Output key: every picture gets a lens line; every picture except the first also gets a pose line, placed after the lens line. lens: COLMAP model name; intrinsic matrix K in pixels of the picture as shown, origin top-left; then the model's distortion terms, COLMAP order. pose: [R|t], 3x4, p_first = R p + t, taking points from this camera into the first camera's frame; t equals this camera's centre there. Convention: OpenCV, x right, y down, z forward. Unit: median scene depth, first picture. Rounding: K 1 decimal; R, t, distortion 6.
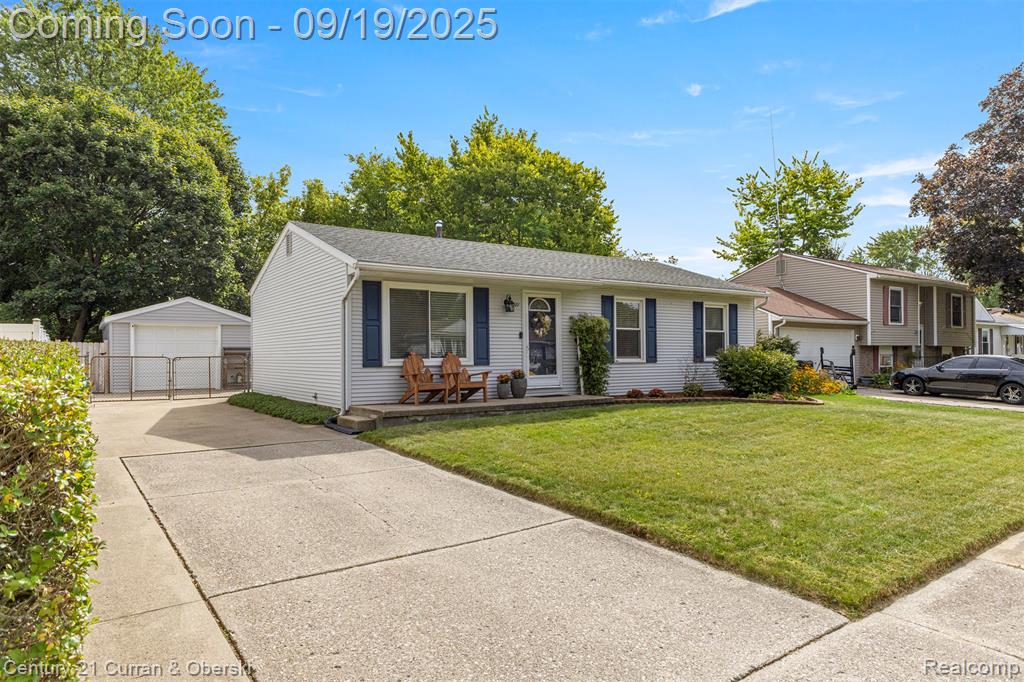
lens RADIAL K [[643.3, 0, 512.0], [0, 643.3, 341.0], [0, 0, 1]] dist [0.001360, 0.000468]
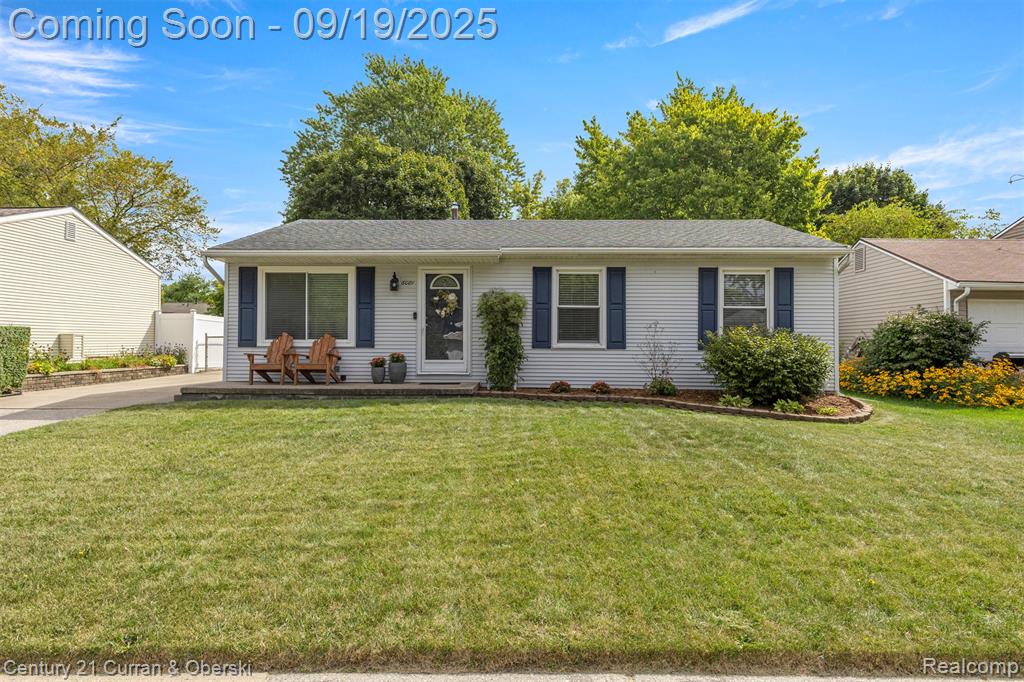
lens RADIAL K [[573.7, 0, 512.0], [0, 573.7, 341.0], [0, 0, 1]] dist [-0.003766, -0.000461]
pose [[0.803410, 0.014010, -0.595261, 0.606500], [0.002351, 0.999641, 0.026700, 0.005469], [0.595422, -0.022850, 0.803088, 0.412959]]
